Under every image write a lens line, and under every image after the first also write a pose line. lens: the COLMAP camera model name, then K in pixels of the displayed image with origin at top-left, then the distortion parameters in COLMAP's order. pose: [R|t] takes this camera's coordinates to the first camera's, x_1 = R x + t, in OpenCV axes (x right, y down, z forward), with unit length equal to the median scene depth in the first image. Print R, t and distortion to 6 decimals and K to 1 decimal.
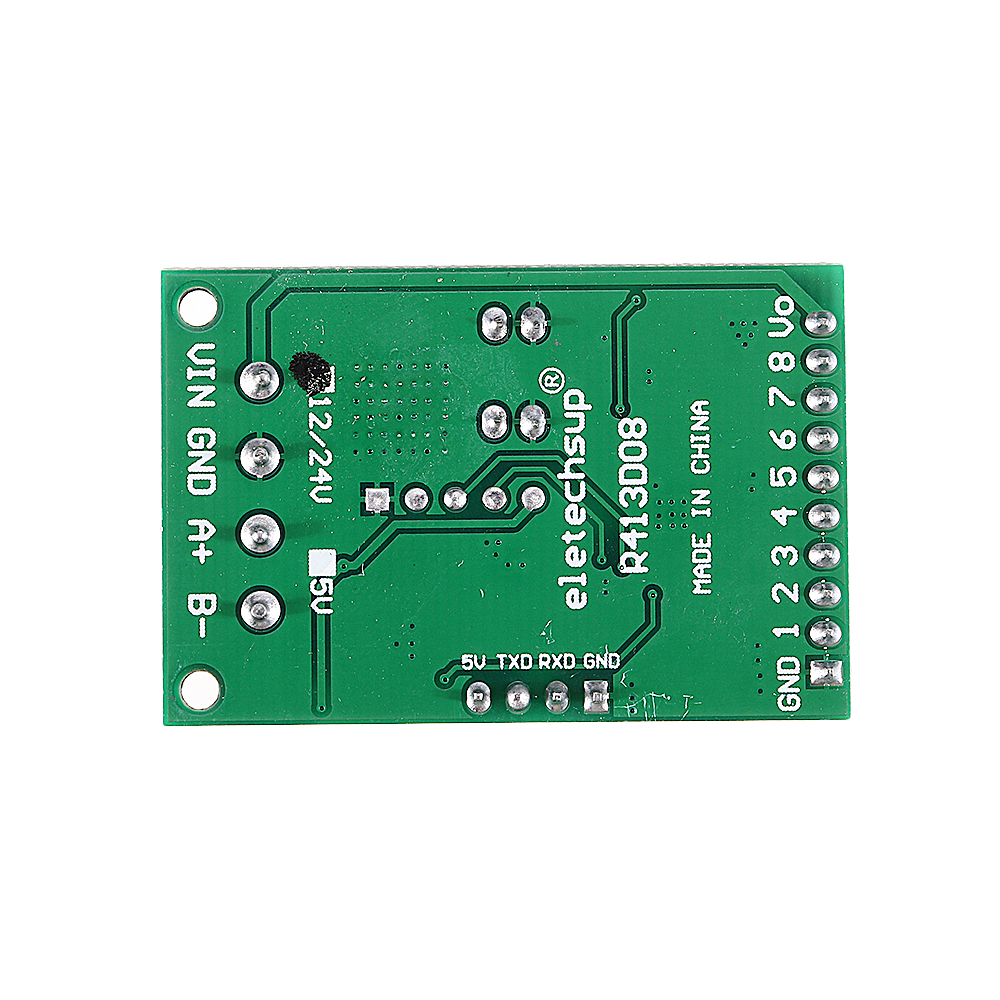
lens RADIAL K [[3459.9, 0, 500.0], [0, 3459.9, 500.0], [0, 0, 1]] dist [-0.038278, 0.833912]
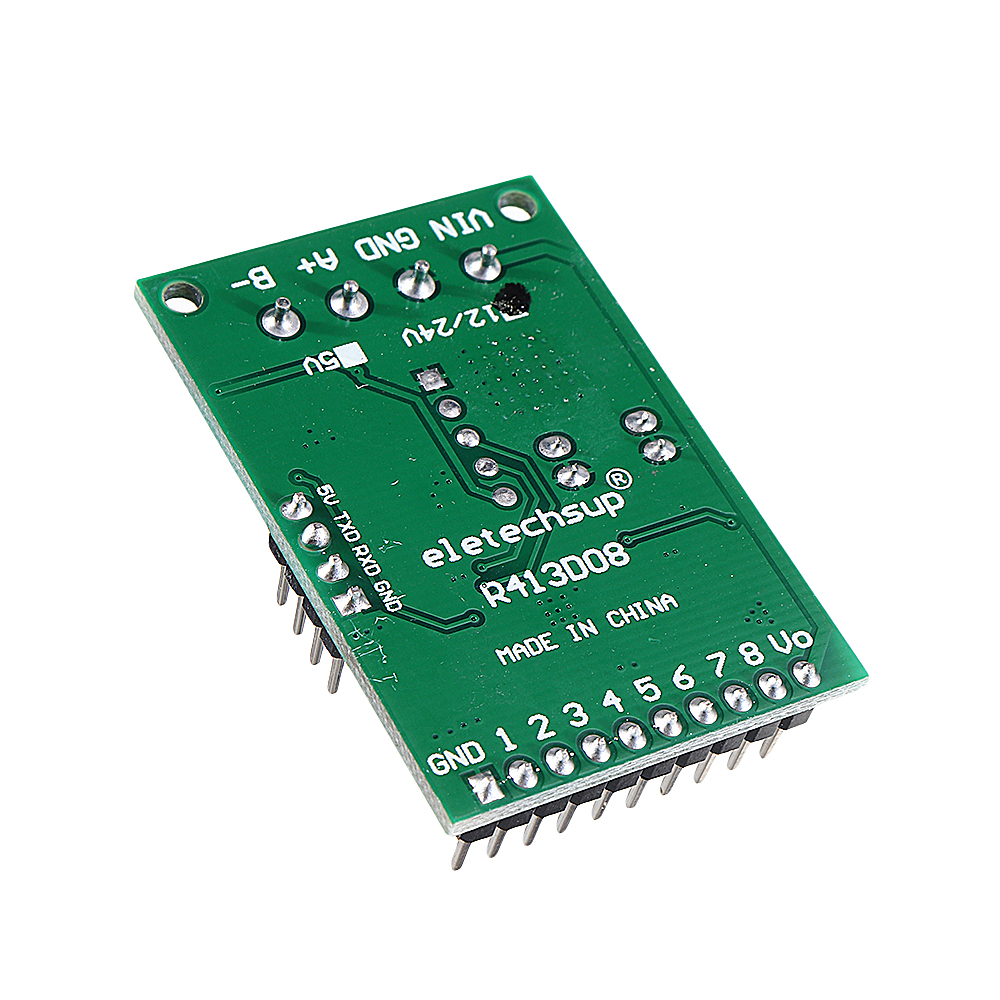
lens RADIAL K [[3459.9, 0, 500.0], [0, 3459.9, 500.0], [0, 0, 1]] dist [-0.038278, 0.833912]
pose [[0.456412, 0.752188, -0.475290, 0.469193], [-0.880744, 0.306038, -0.361429, 0.350528], [-0.126405, 0.583569, 0.802165, 0.225542]]
